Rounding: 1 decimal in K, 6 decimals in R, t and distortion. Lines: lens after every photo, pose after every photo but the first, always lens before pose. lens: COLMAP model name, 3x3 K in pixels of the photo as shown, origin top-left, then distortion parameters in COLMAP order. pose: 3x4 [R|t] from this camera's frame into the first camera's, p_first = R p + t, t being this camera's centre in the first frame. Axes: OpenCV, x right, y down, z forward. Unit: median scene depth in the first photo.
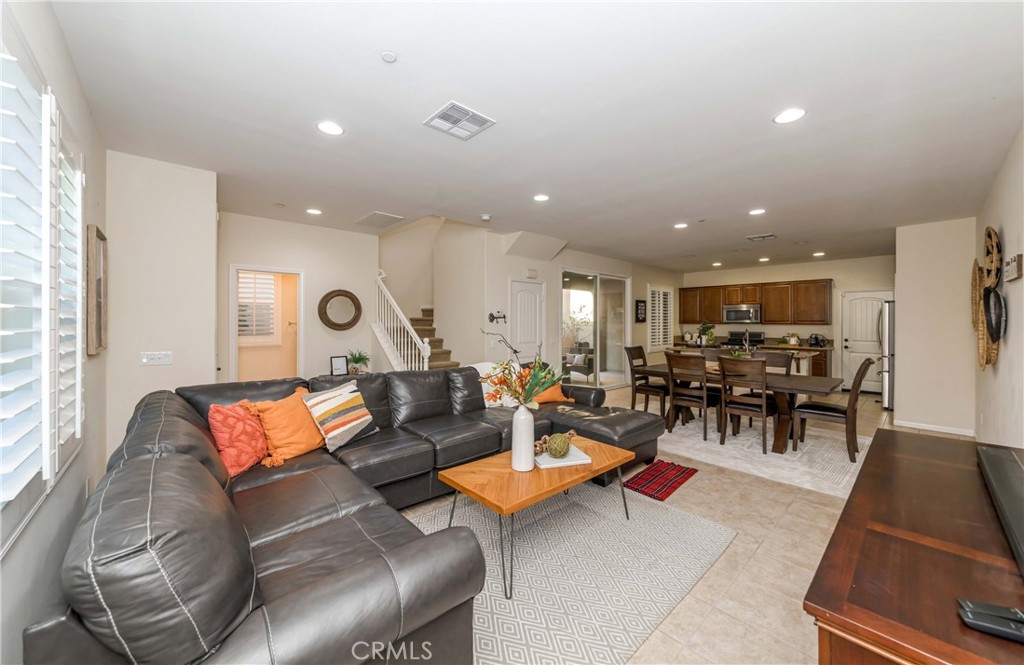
lens RADIAL K [[380.9, 0, 513.3], [0, 380.9, 326.2], [0, 0, 1]] dist [-0.001811, -0.000074]
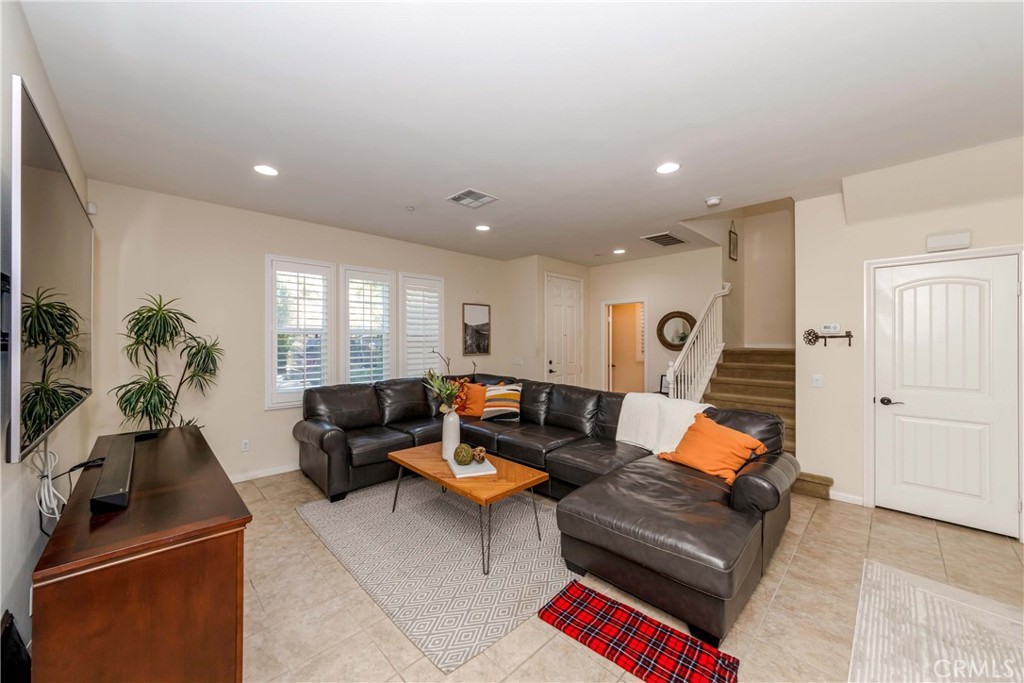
lens RADIAL K [[375.7, 0, 498.4], [0, 375.7, 341.9], [0, 0, 1]] dist [0.001028, 0.000073]
pose [[0.014404, 0.008742, -0.999858, 0.404089], [-0.009142, 0.999921, 0.008611, -0.010972], [0.999854, 0.009017, 0.014483, 0.353875]]
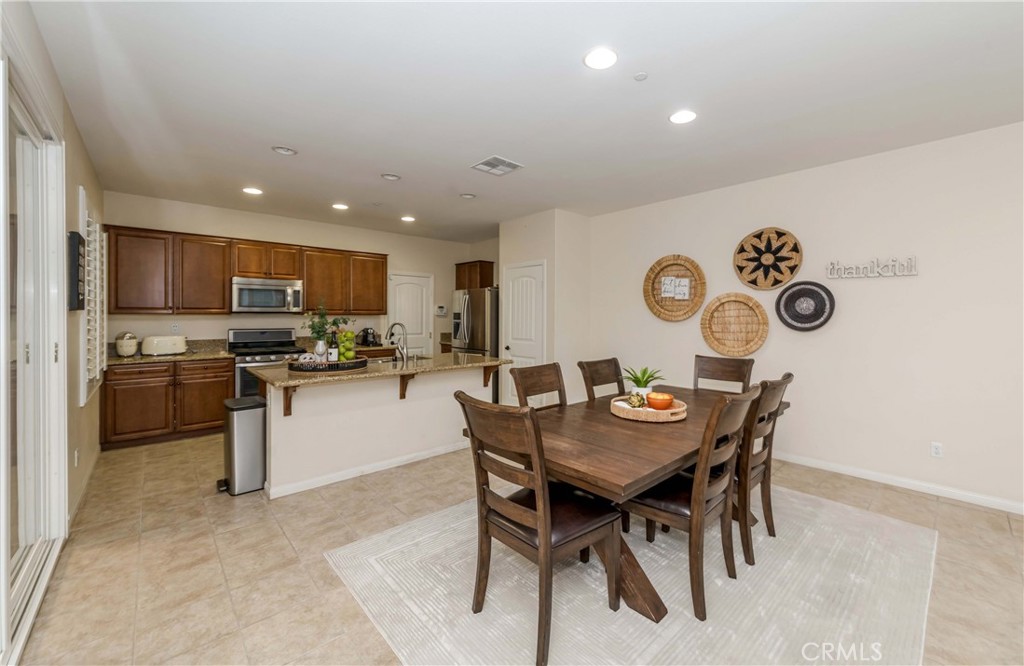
lens RADIAL K [[403.9, 0, 521.5], [0, 403.9, 315.8], [0, 0, 1]] dist [-0.001507, -0.000033]
pose [[0.006480, -0.007660, 0.999950, 0.029490], [0.005500, 0.999956, 0.007624, -0.007146], [-0.999964, 0.005450, 0.006522, 0.715020]]
